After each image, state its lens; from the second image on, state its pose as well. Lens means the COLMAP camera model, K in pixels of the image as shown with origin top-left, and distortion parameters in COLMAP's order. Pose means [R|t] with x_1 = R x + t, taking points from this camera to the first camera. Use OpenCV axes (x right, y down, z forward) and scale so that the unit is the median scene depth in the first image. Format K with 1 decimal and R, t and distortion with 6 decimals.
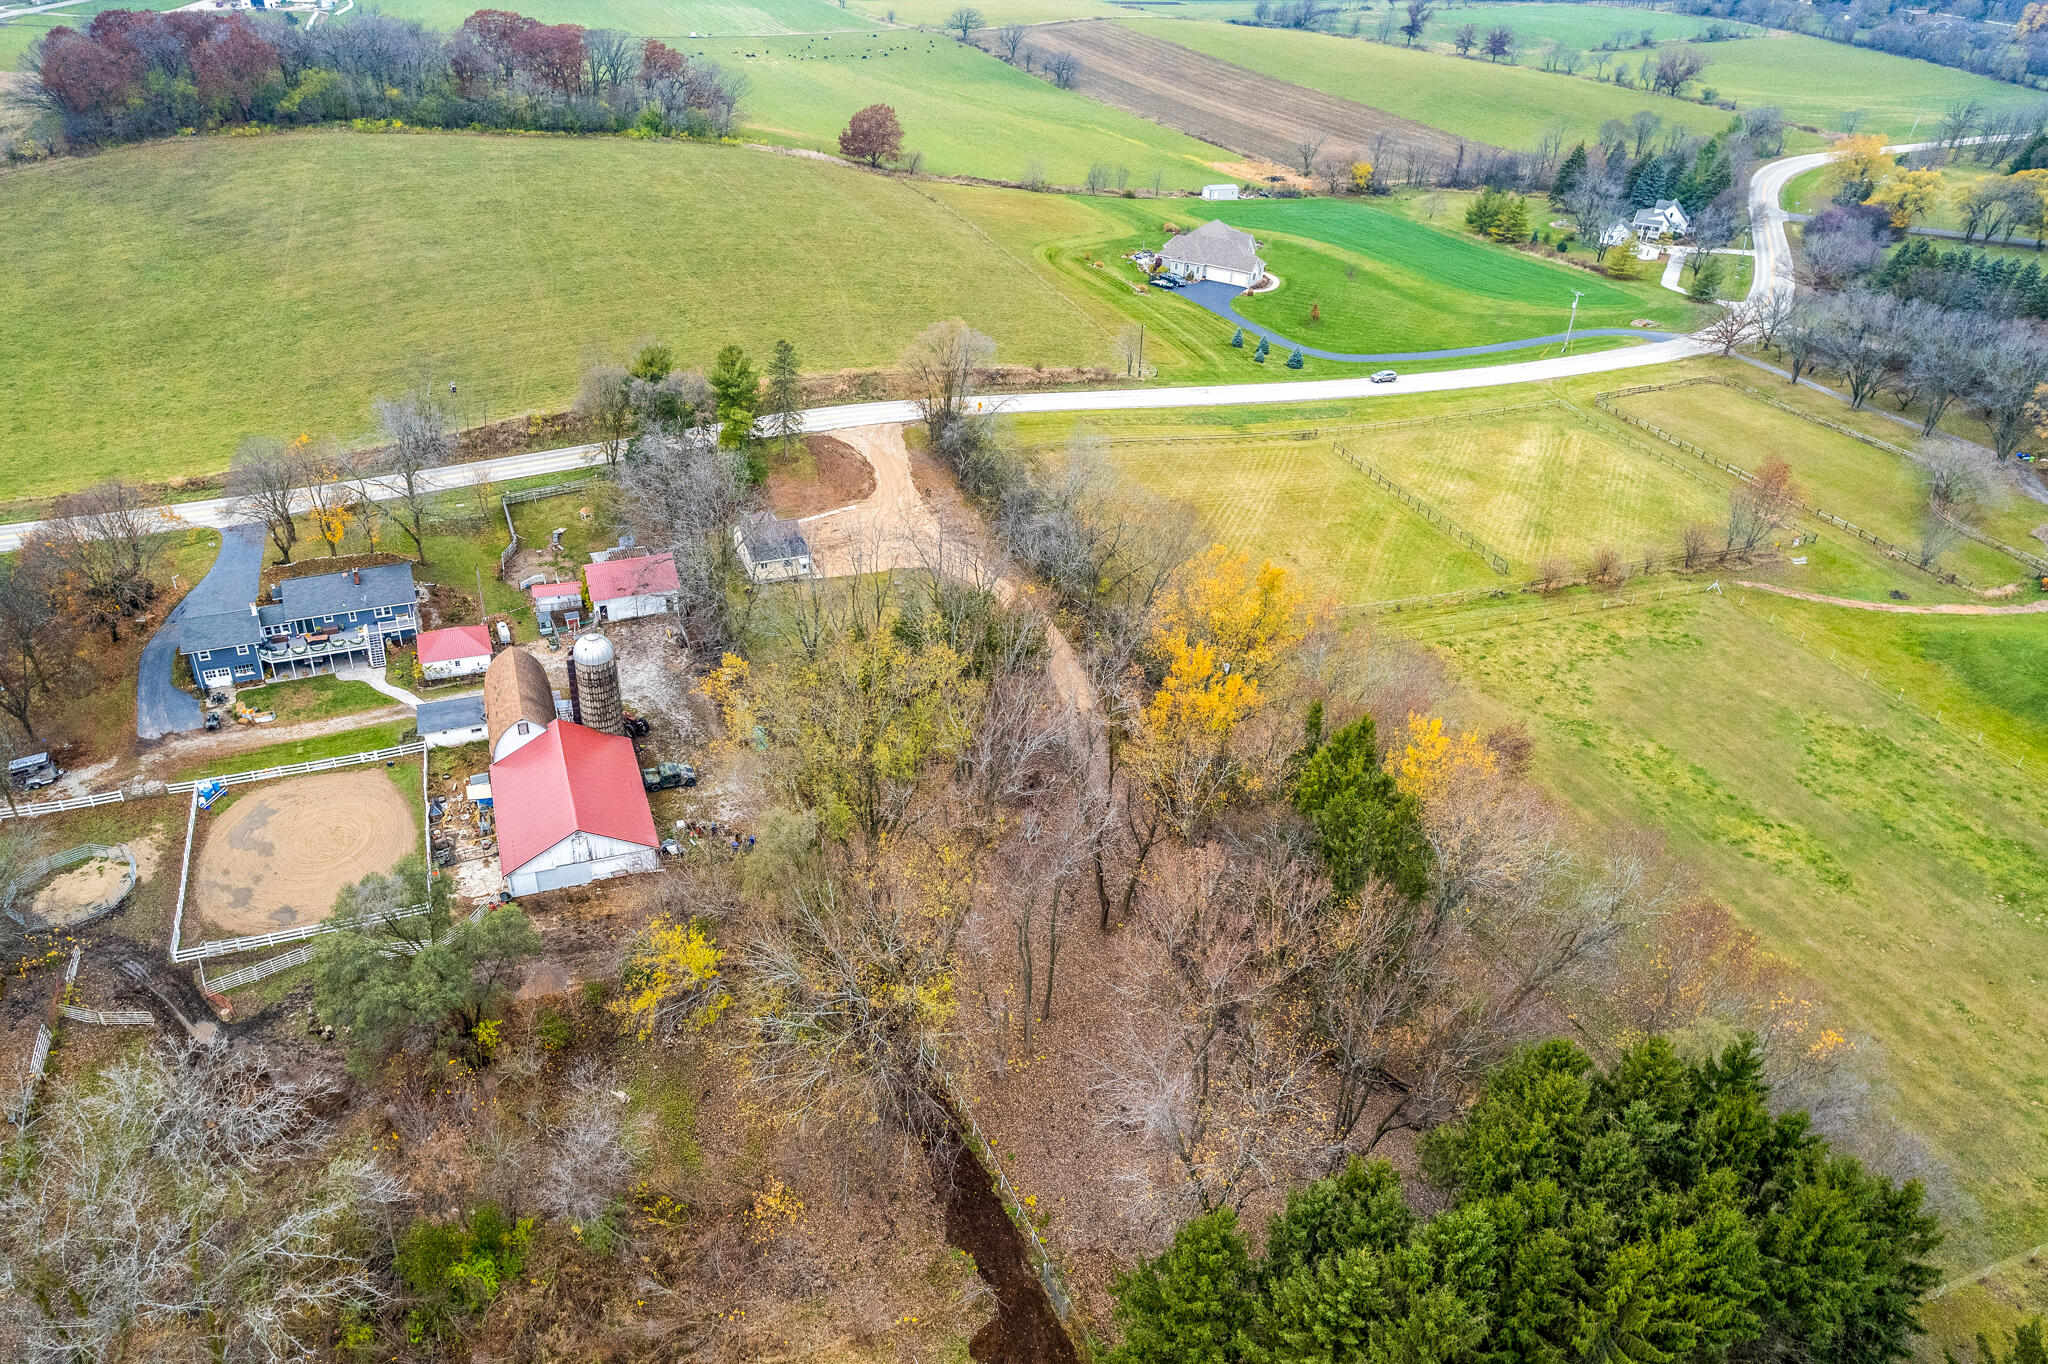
lens RADIAL K [[1399.3, 0, 966.2], [0, 1399.3, 682.1], [0, 0, 1]] dist [-0.086412, 0.089047]
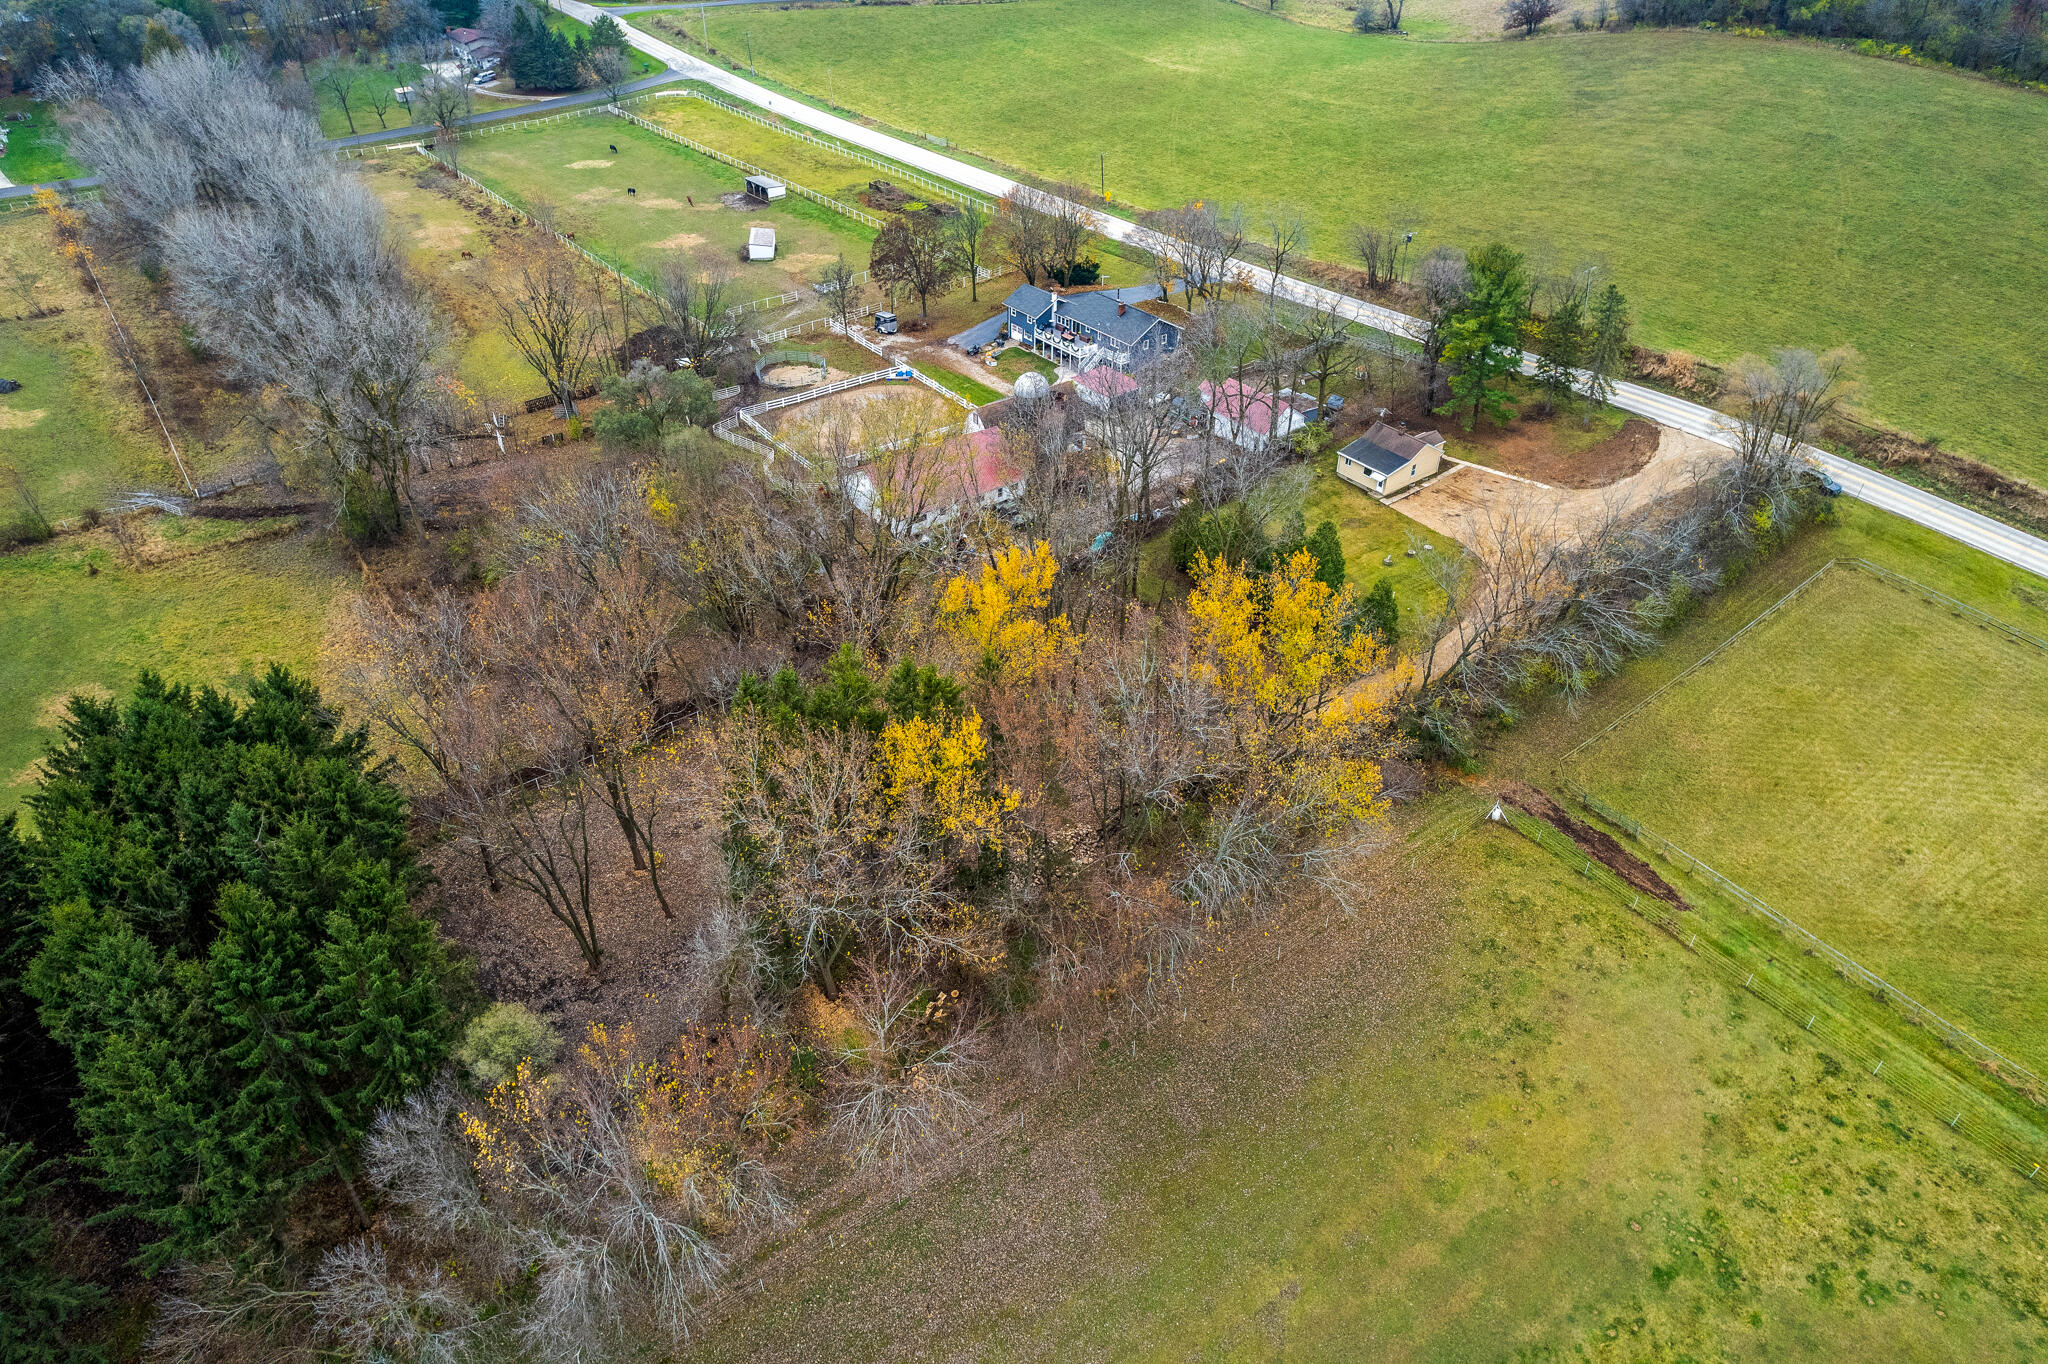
lens RADIAL K [[1309.7, 0, 1031.9], [0, 1309.7, 686.8], [0, 0, 1]] dist [-0.084107, 0.081022]
pose [[0.272531, 0.540791, -0.795784, 0.517020], [-0.496439, 0.787529, 0.365166, -0.156976], [0.824181, 0.295539, 0.483096, 0.376519]]
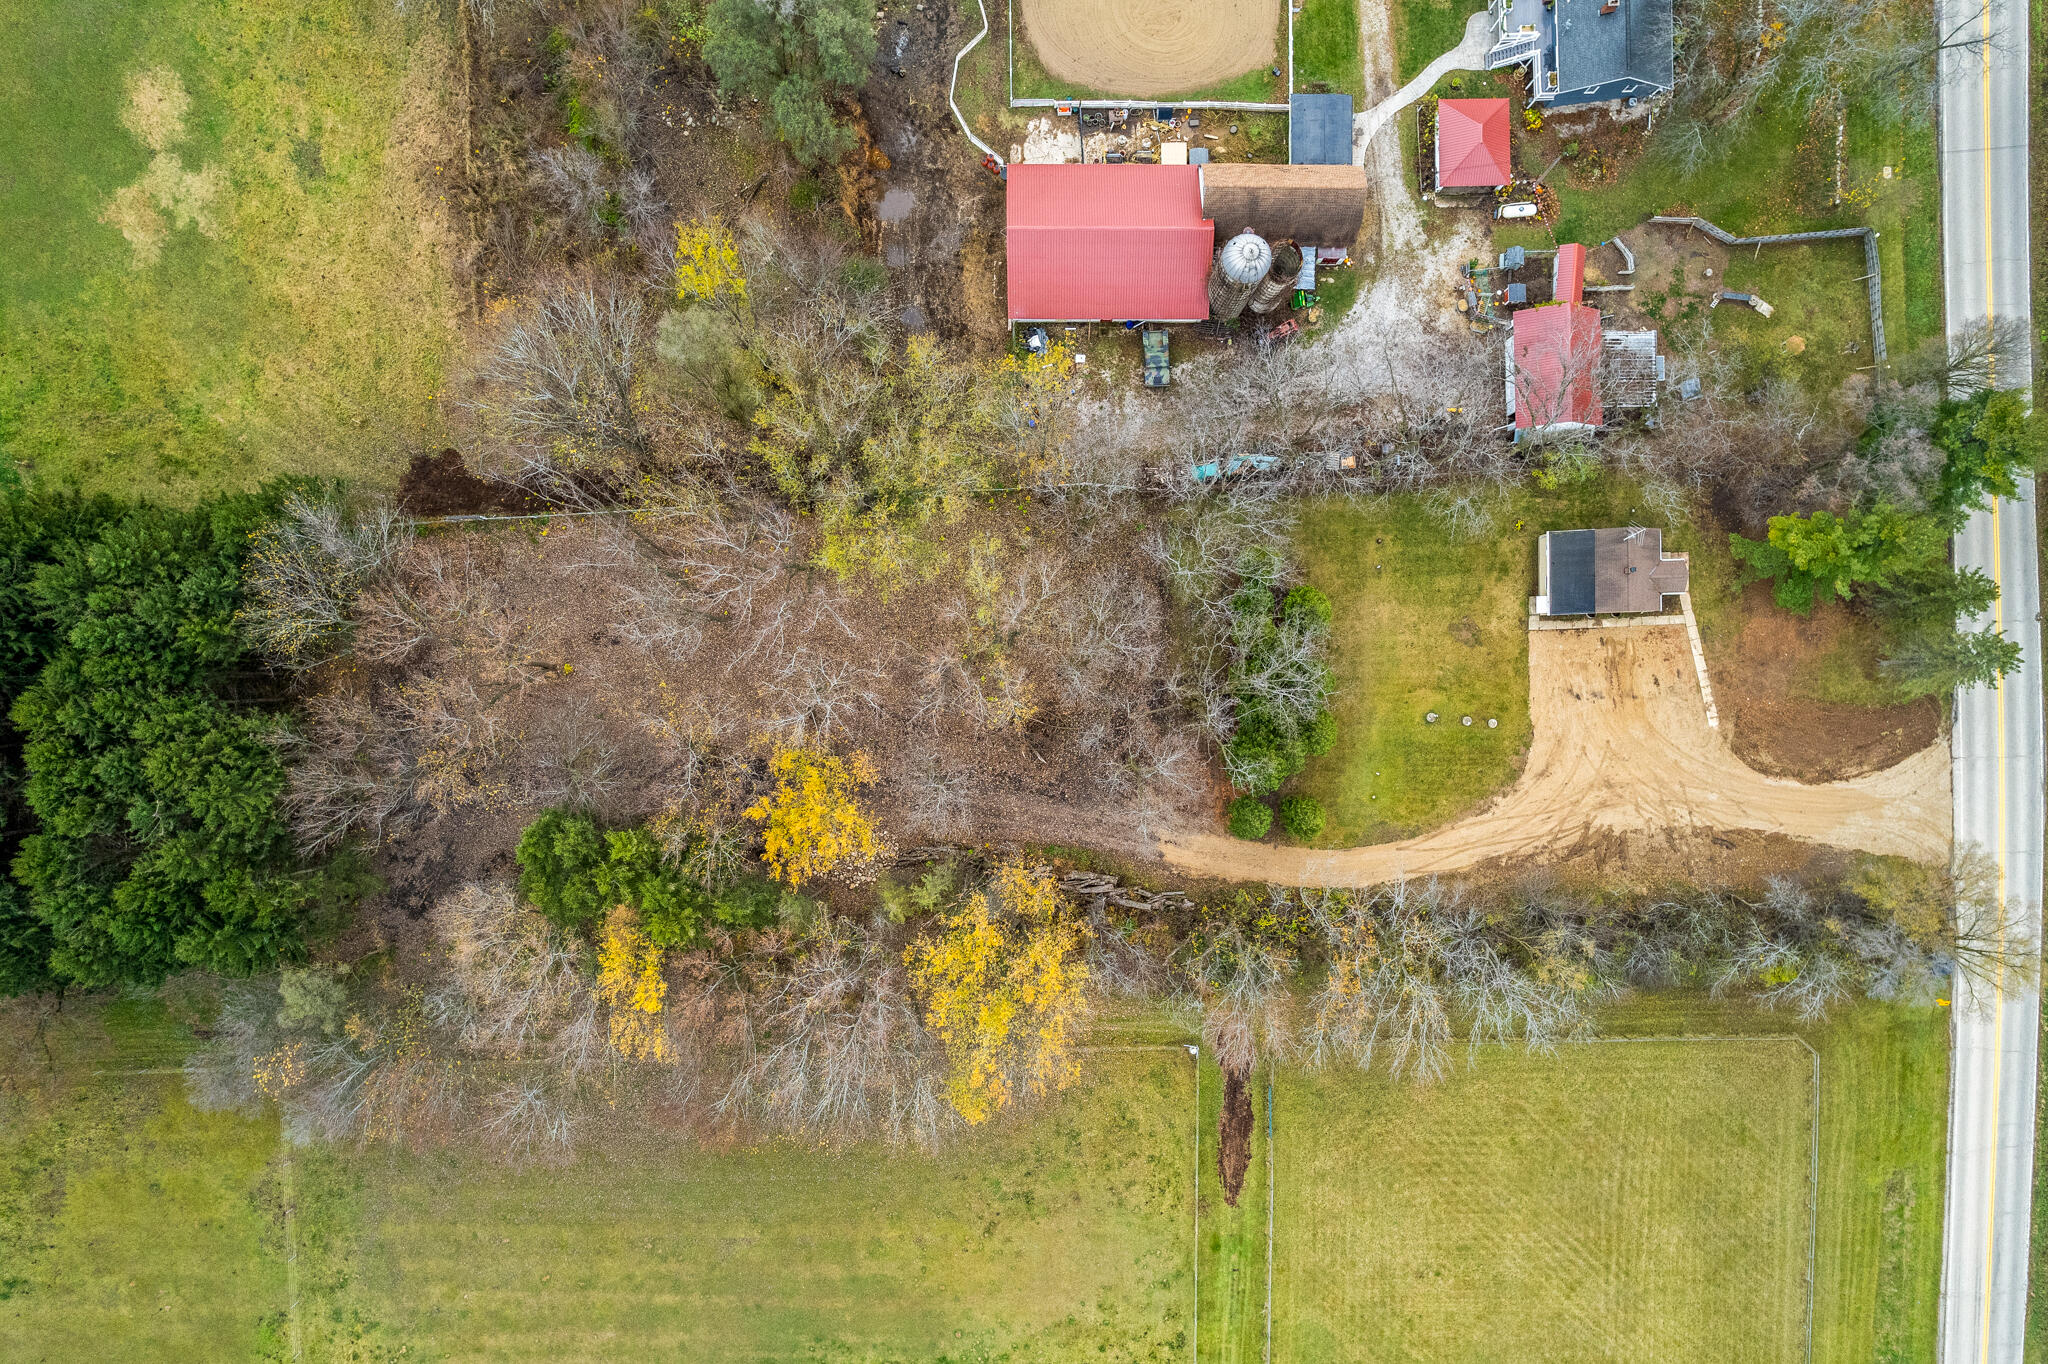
lens RADIAL K [[1293.3, 0, 1026.9], [0, 1293.3, 772.1], [0, 0, 1]] dist [-0.083944, 0.072043]
pose [[-0.338438, 0.940634, 0.025836, 0.038777], [-0.508621, -0.205963, 0.835993, -0.467268], [0.791684, 0.269791, 0.548132, 0.380836]]
